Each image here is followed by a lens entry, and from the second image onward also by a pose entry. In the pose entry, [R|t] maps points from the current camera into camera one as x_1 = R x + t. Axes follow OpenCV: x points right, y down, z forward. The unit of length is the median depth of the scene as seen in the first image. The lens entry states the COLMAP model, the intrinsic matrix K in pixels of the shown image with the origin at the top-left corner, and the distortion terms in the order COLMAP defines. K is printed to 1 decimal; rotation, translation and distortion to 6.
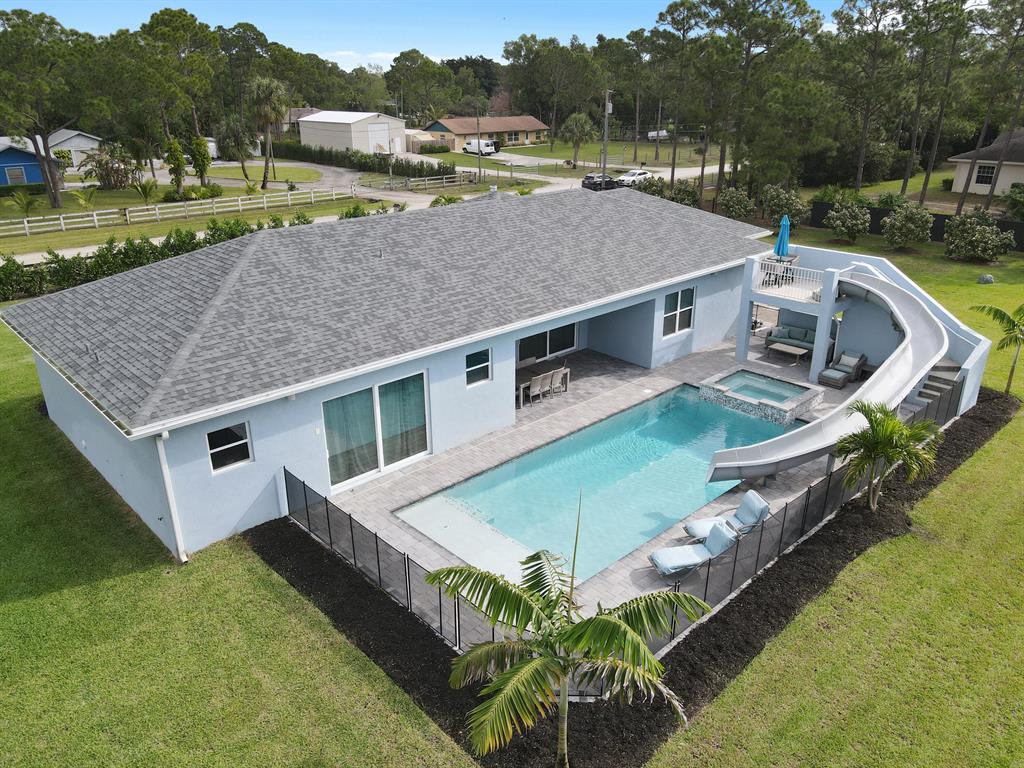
lens RADIAL K [[750.4, 0, 515.5], [0, 750.4, 377.9], [0, 0, 1]] dist [-0.005349, 0.046800]
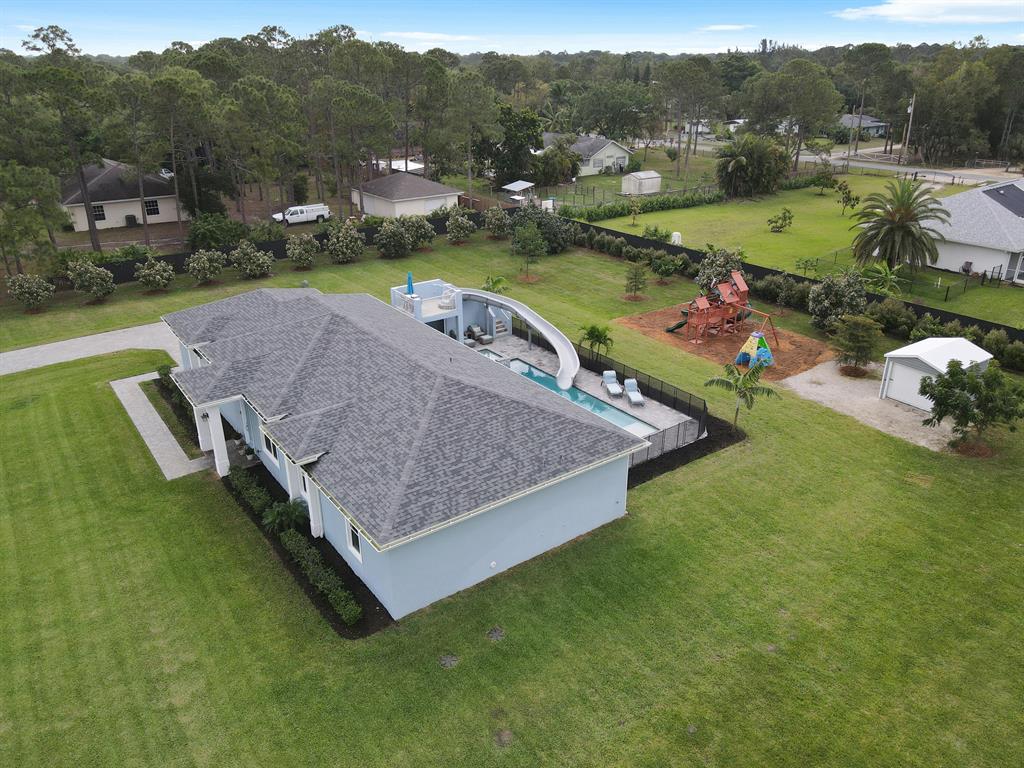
lens RADIAL K [[750.3, 0, 515.5], [0, 750.3, 378.2], [0, 0, 1]] dist [-0.002497, 0.035029]
pose [[0.125567, -0.387505, 0.913276, -1.359531], [0.366036, 0.873709, 0.320390, -0.498713], [-0.922090, 0.294062, 0.251550, 0.449003]]
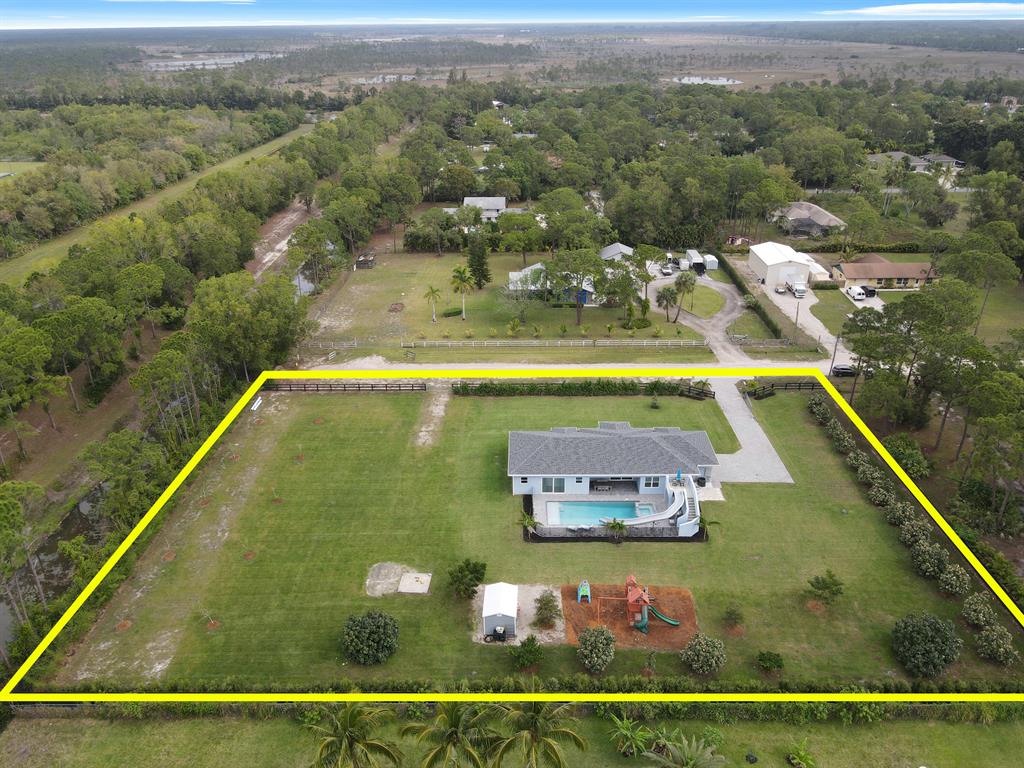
lens RADIAL K [[750.3, 0, 515.5], [0, 750.3, 378.2], [0, 0, 1]] dist [-0.002497, 0.035029]
pose [[0.721565, 0.296605, -0.625595, 2.048642], [-0.246916, 0.954414, 0.167710, -1.114515], [0.646820, 0.033456, 0.761909, -2.420014]]
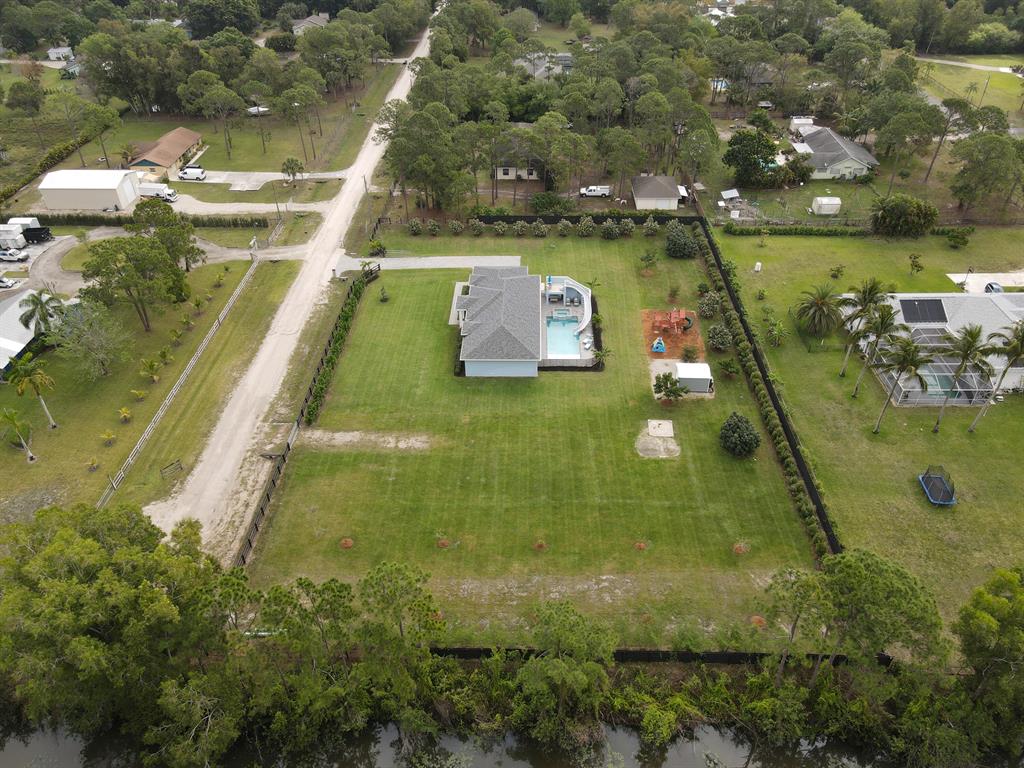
lens RADIAL K [[742.7, 0, 516.6], [0, 742.7, 387.1], [0, 0, 1]] dist [-0.005645, 0.042113]
pose [[0.701440, -0.435873, 0.563912, -2.895472], [0.265099, 0.893990, 0.361253, -1.410673], [-0.661592, -0.103905, 0.742630, -2.544162]]
